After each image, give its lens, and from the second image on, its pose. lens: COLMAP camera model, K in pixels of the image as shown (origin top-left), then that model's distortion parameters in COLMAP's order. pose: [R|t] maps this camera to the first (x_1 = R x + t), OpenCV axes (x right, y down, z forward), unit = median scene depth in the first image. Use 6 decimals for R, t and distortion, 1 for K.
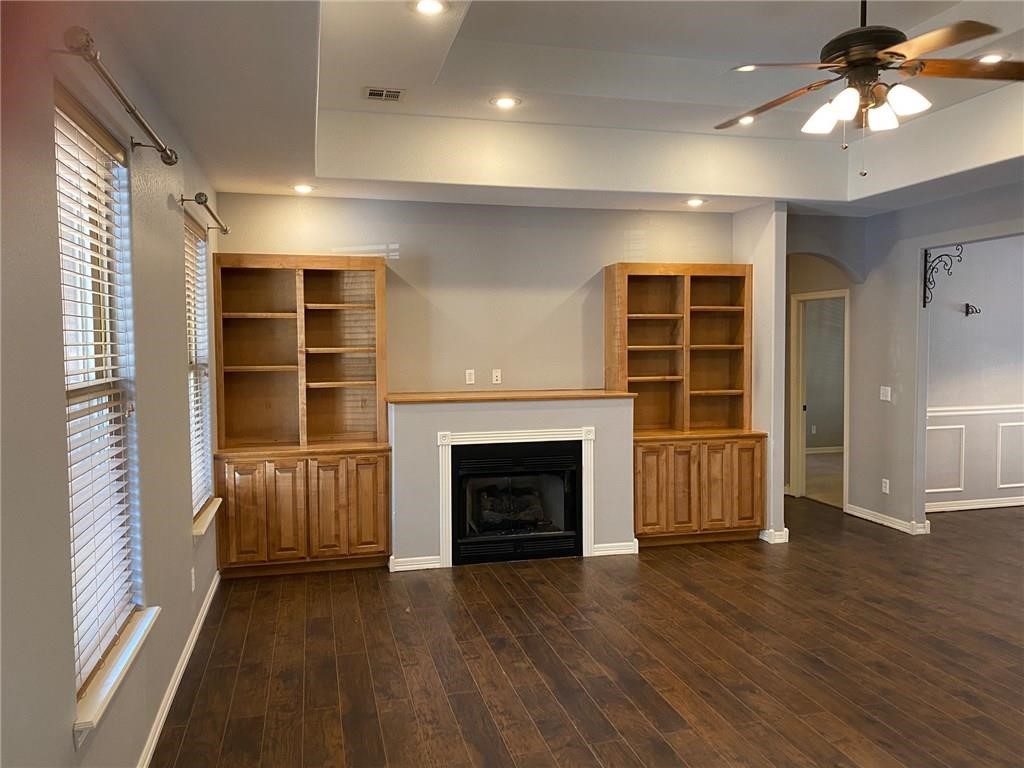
lens RADIAL K [[786.9, 0, 511.0], [0, 786.9, 382.6], [0, 0, 1]] dist [0.006586, 0.002903]
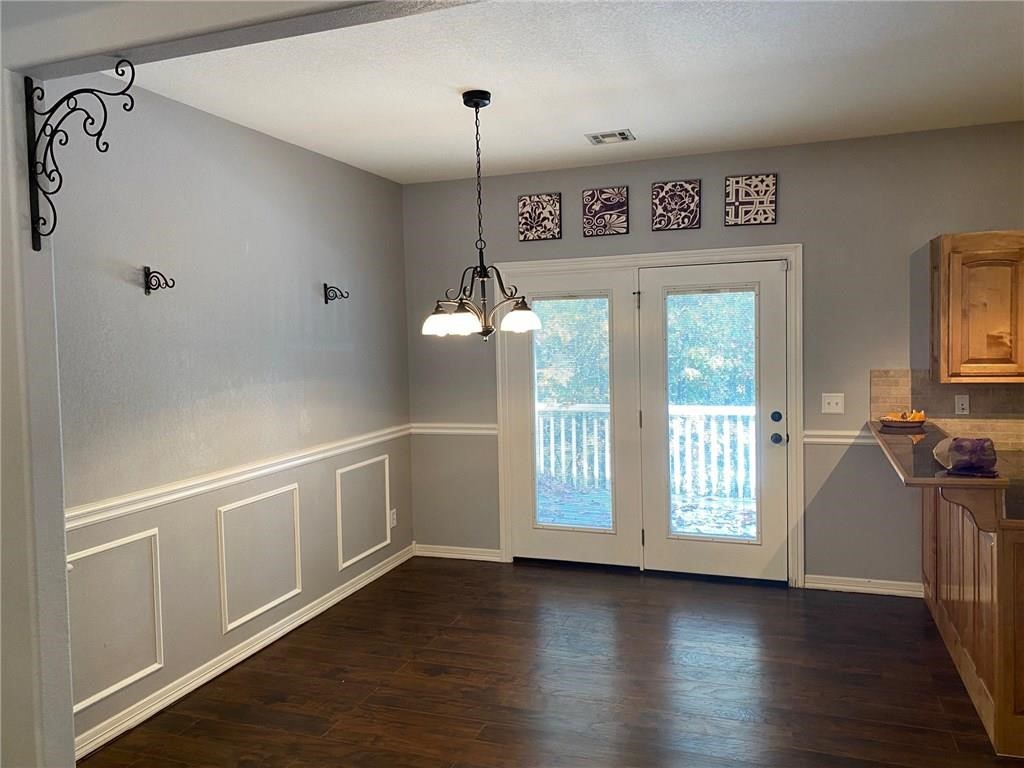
lens RADIAL K [[786.9, 0, 511.4], [0, 786.9, 380.1], [0, 0, 1]] dist [0.006586, 0.002903]
pose [[0.560281, -0.046069, 0.827020, 0.357242], [0.060160, 0.998078, 0.014841, -0.031951], [-0.826115, 0.041438, 0.561976, 0.645891]]
